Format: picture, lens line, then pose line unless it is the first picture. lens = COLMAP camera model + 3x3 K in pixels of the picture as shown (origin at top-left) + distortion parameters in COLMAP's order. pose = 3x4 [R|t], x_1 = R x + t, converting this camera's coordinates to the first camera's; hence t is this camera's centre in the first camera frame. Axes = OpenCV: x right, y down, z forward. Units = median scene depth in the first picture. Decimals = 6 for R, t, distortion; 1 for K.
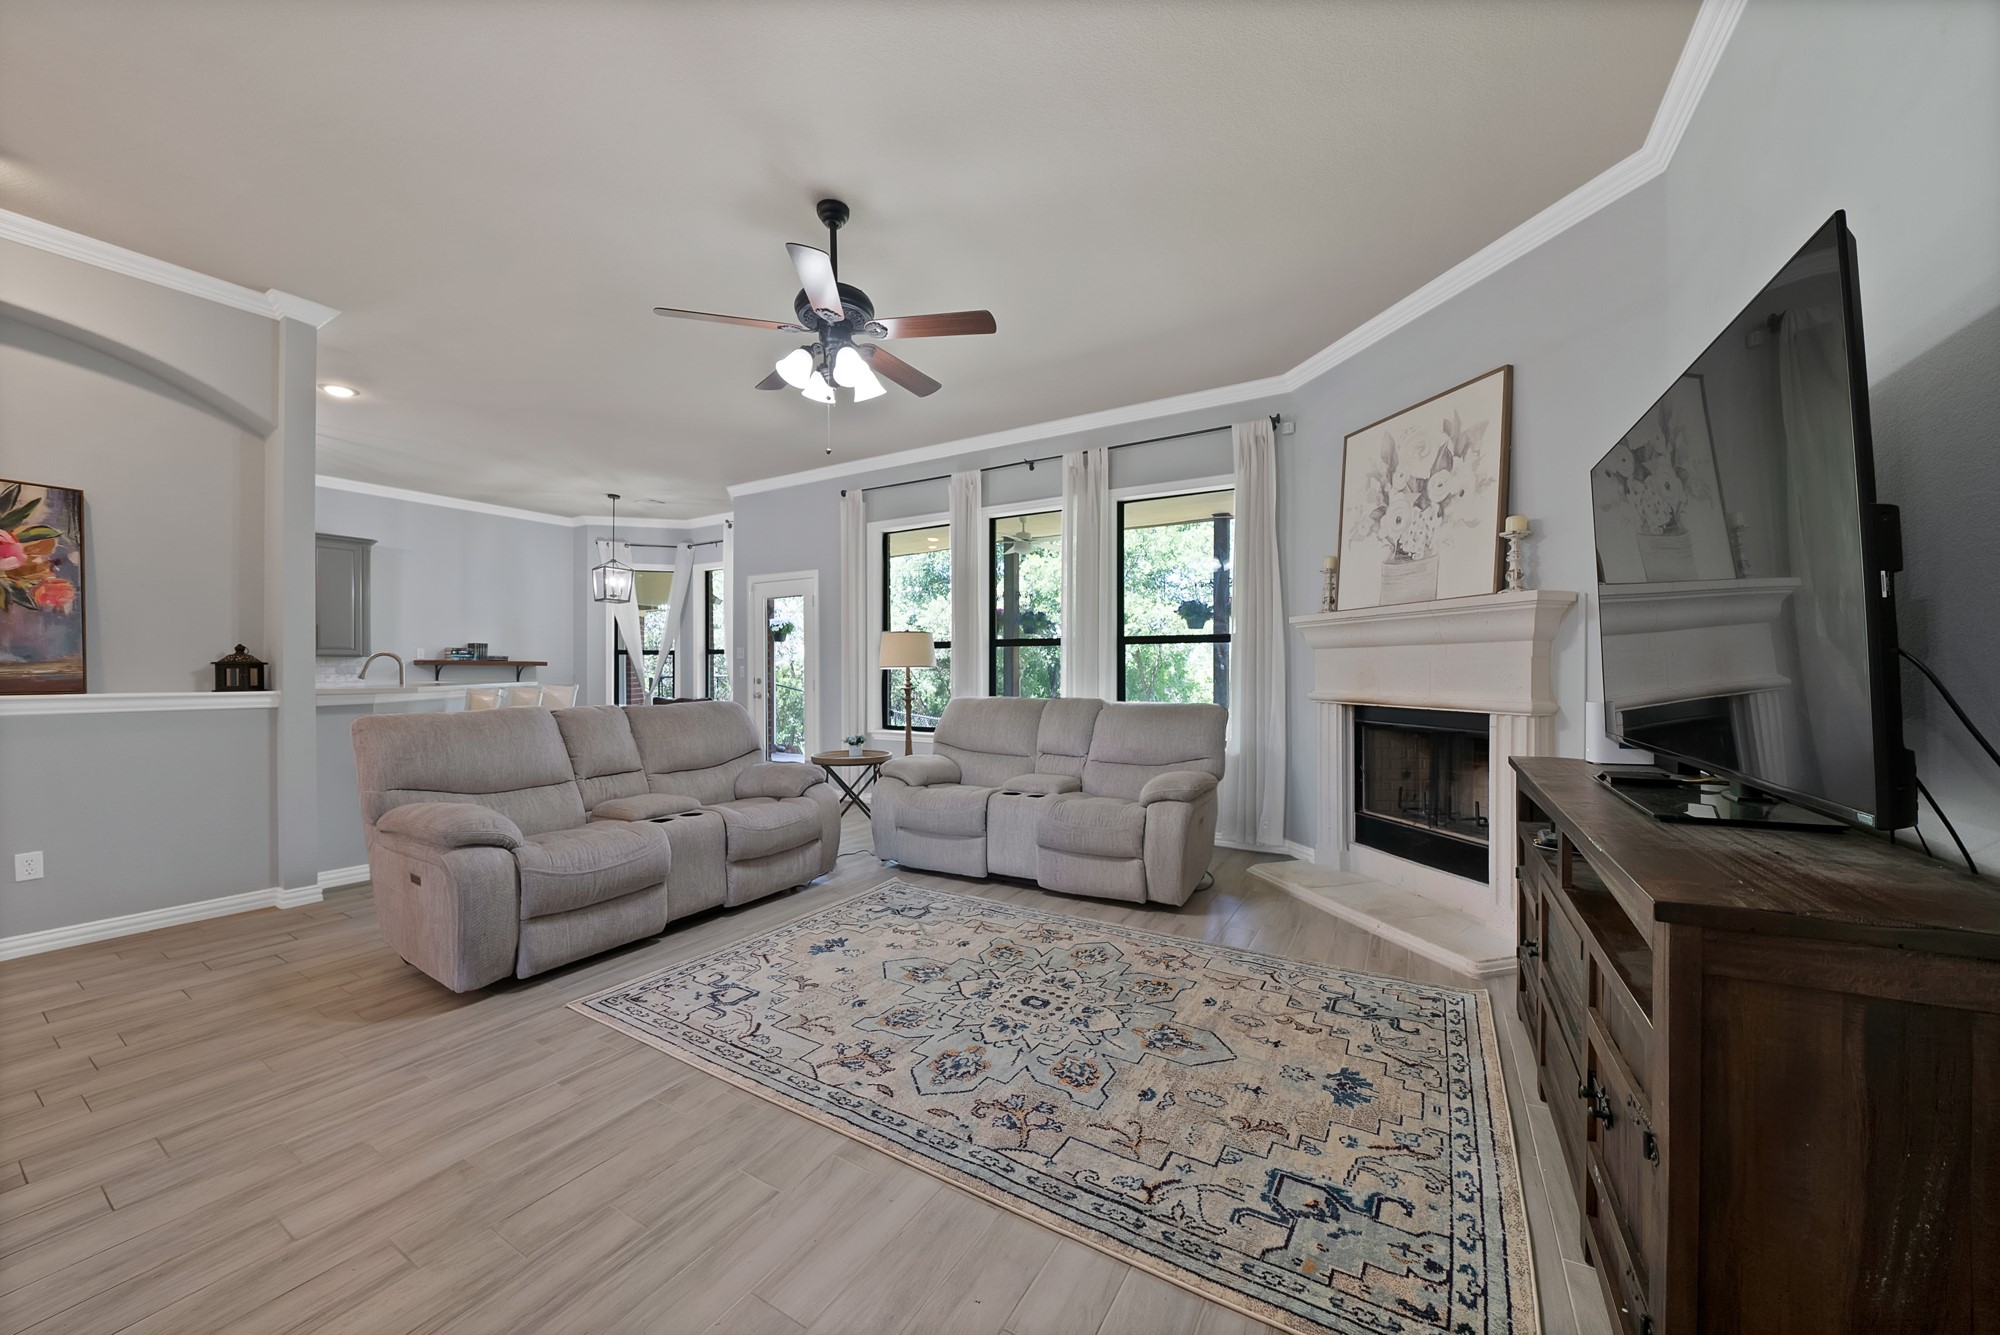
lens RADIAL K [[718.9, 0, 1002.8], [0, 718.9, 671.8], [0, 0, 1]] dist [-0.027626, 0.002405]
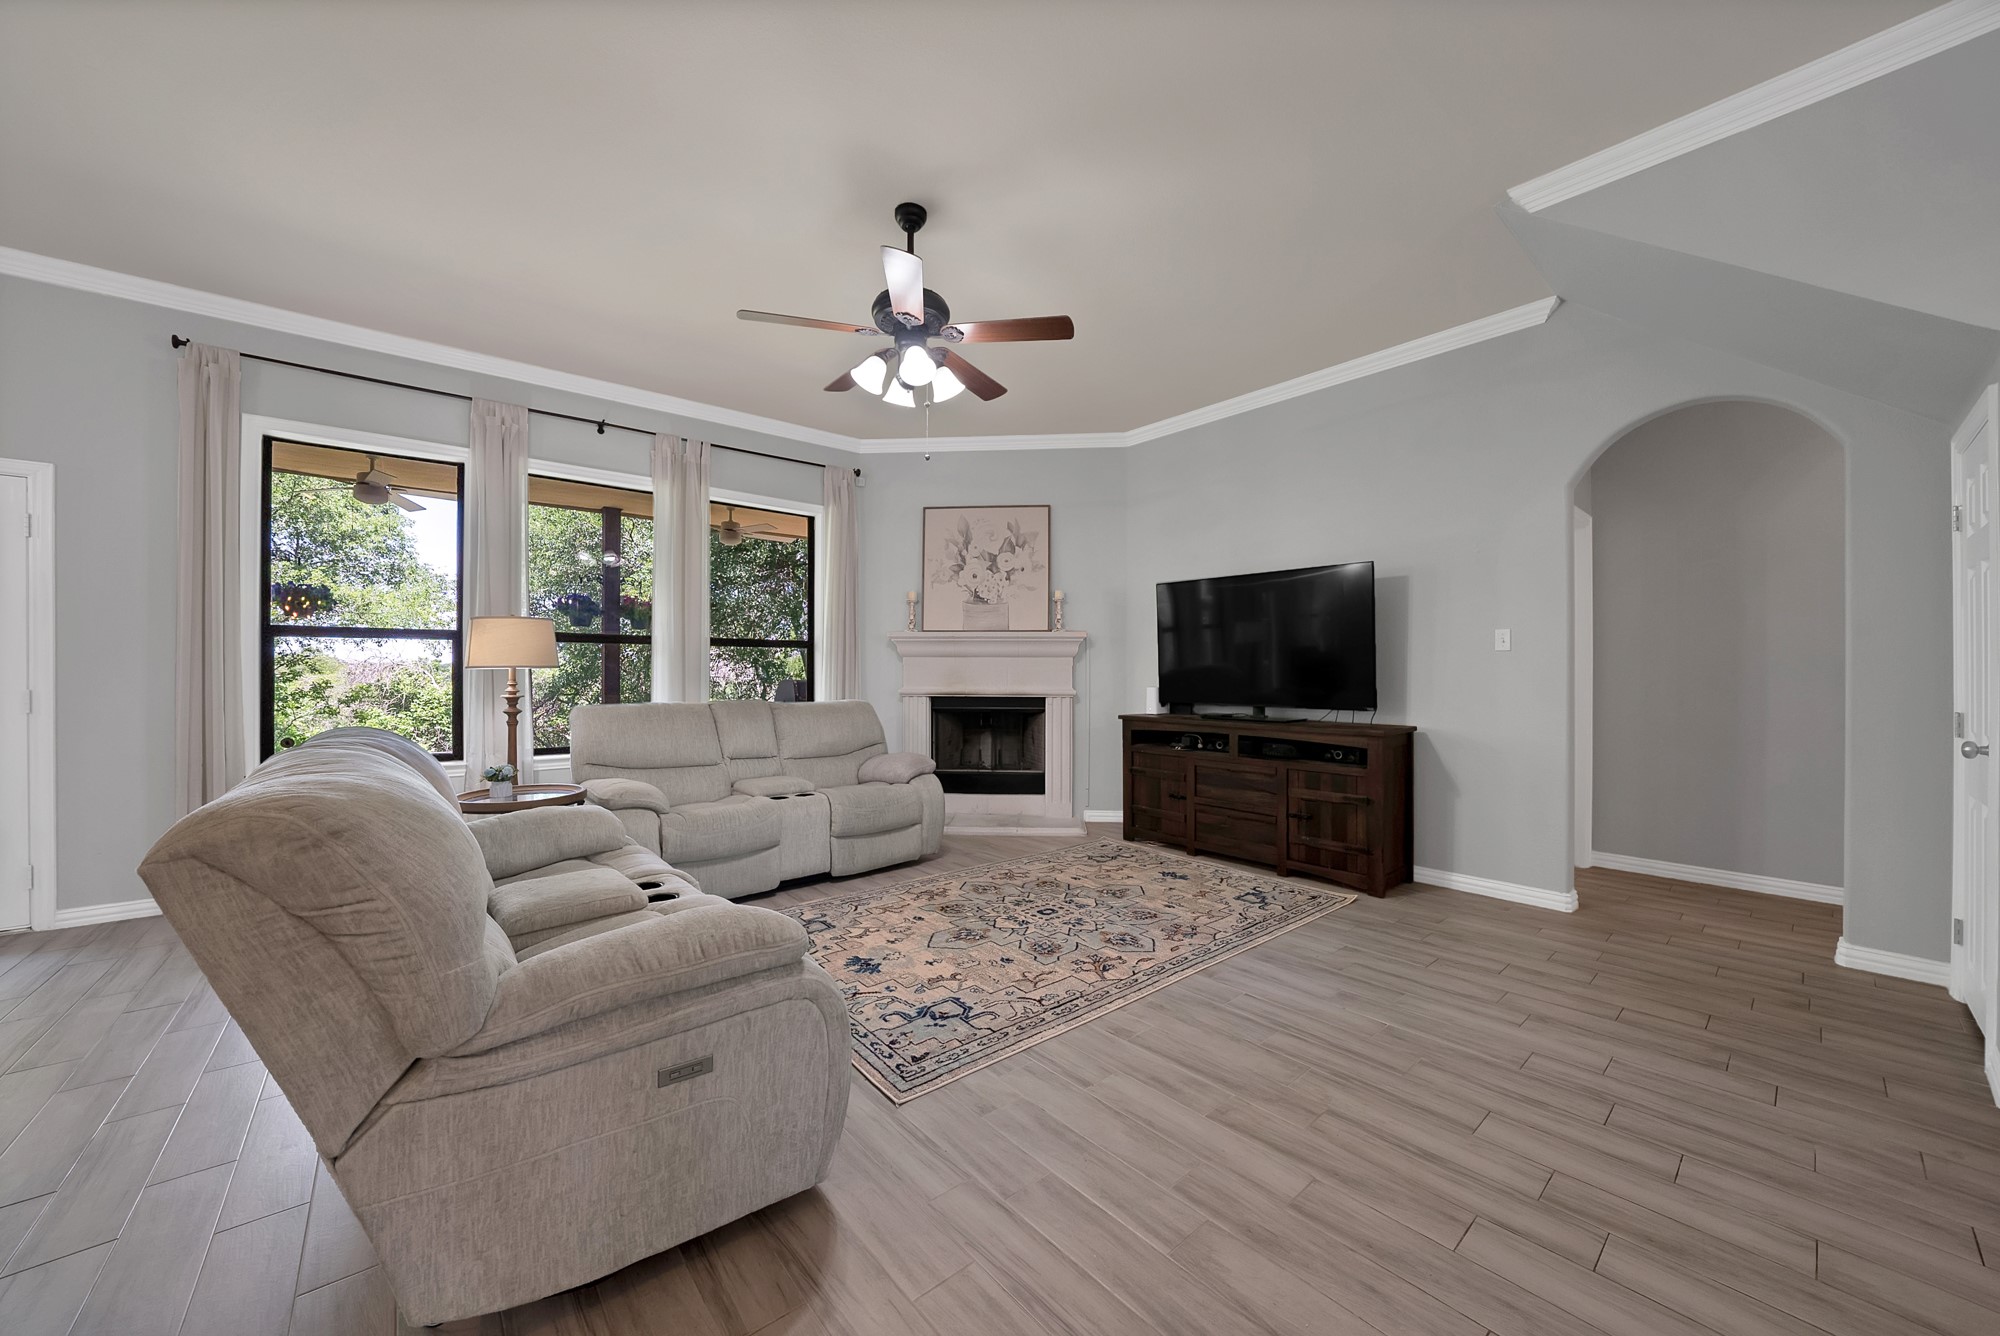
lens RADIAL K [[718.9, 0, 1000.3], [0, 718.9, 665.6], [0, 0, 1]] dist [-0.027626, 0.002405]
pose [[0.325704, 0.011544, 0.945401, -1.116118], [-0.000113, 0.999926, -0.012171, 0.001914], [-0.945472, 0.003858, 0.325682, 0.541300]]
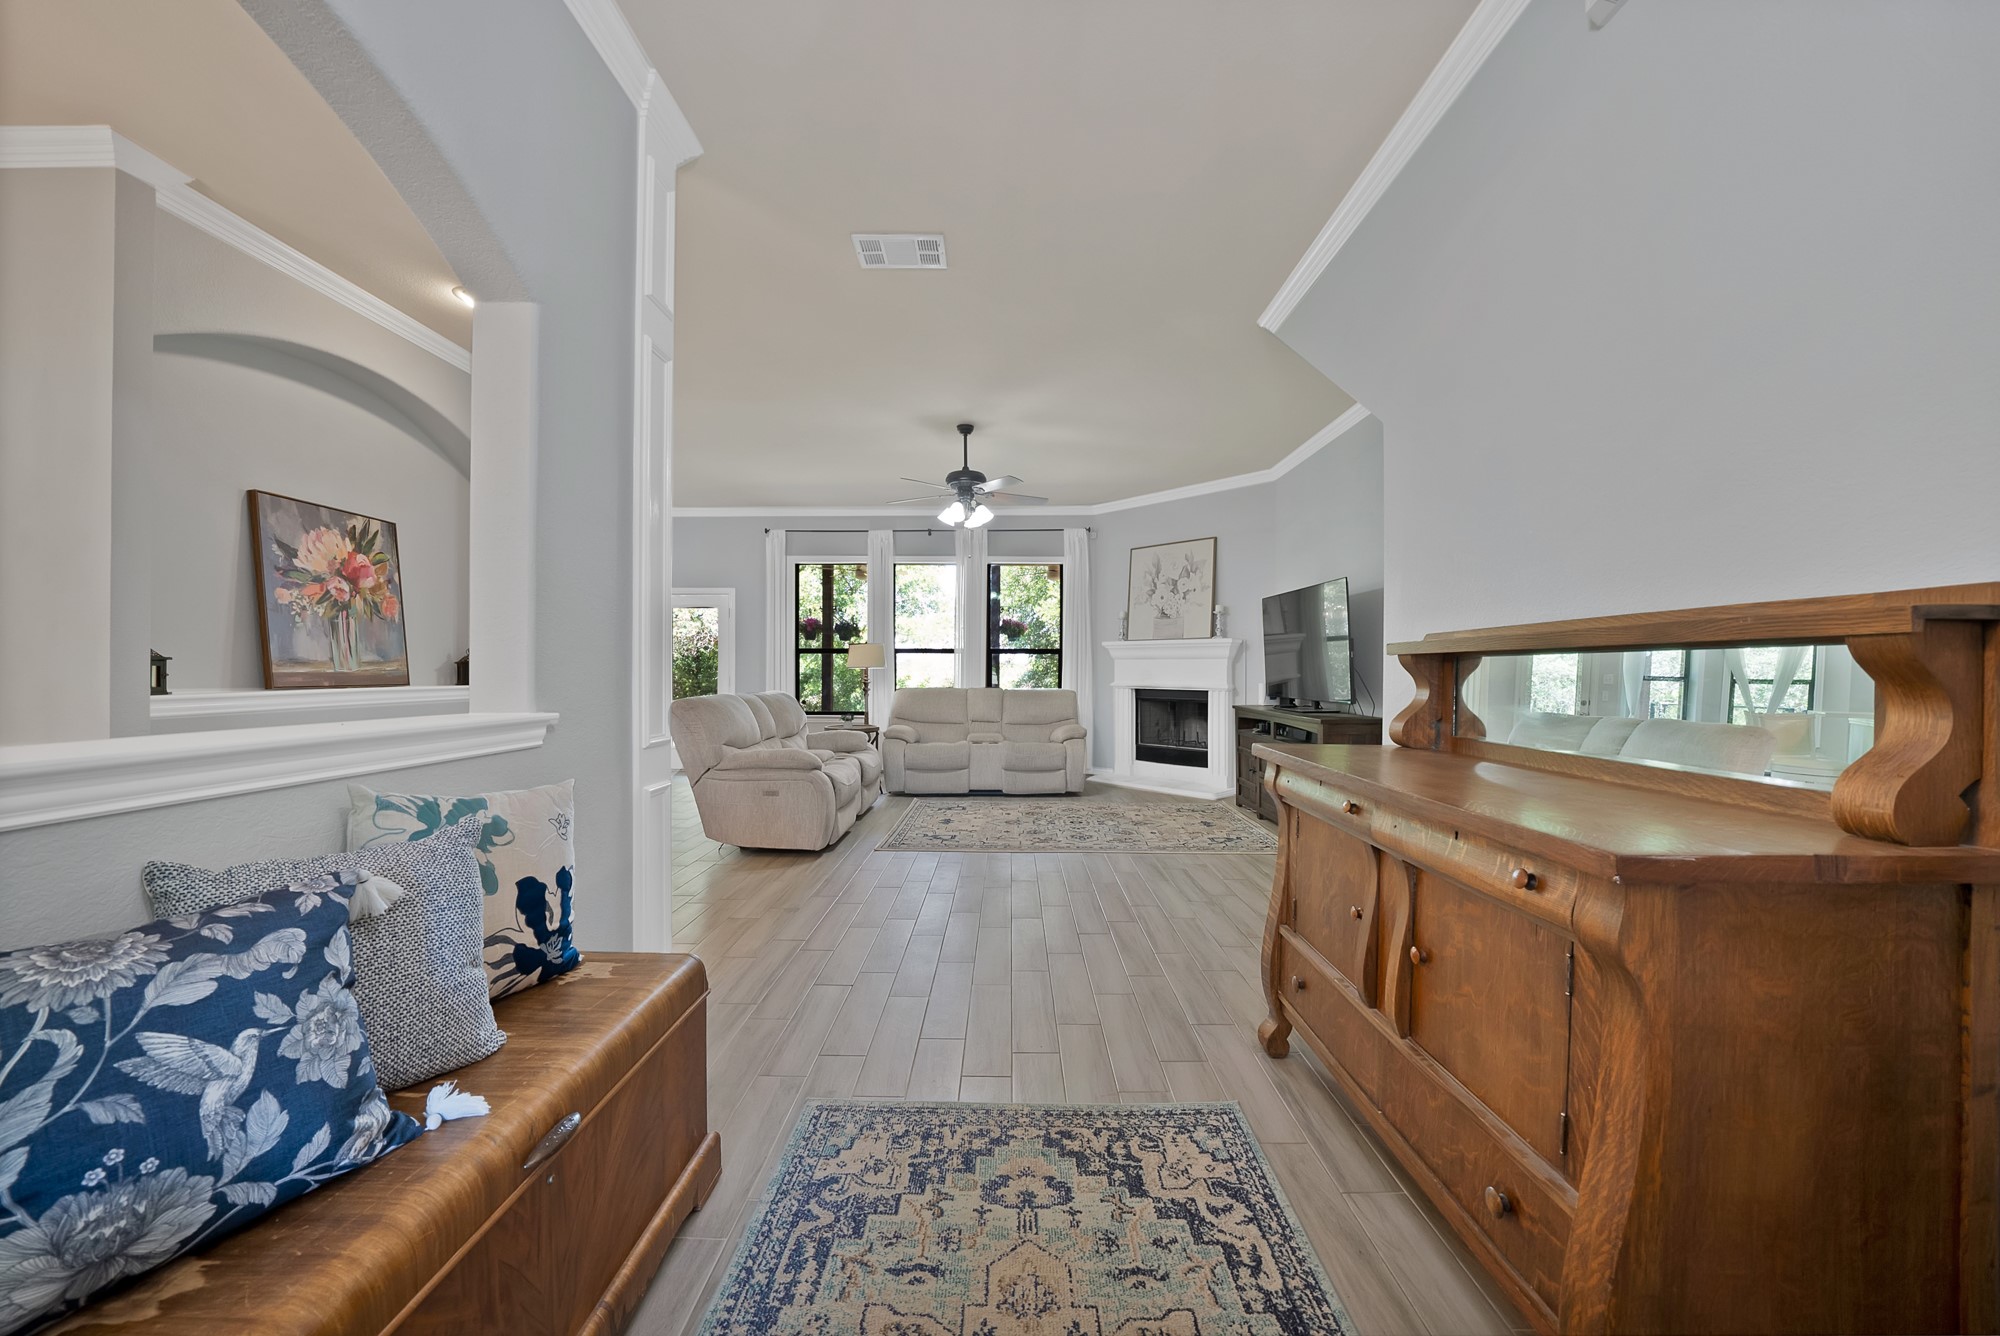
lens RADIAL K [[718.9, 0, 992.1], [0, 718.9, 672.0], [0, 0, 1]] dist [-0.027626, 0.002405]
pose [[0.869301, 0.002522, 0.494277, -1.087146], [-0.004144, 0.999989, 0.002186, -0.002644], [-0.494266, -0.003949, 0.869302, -0.671794]]
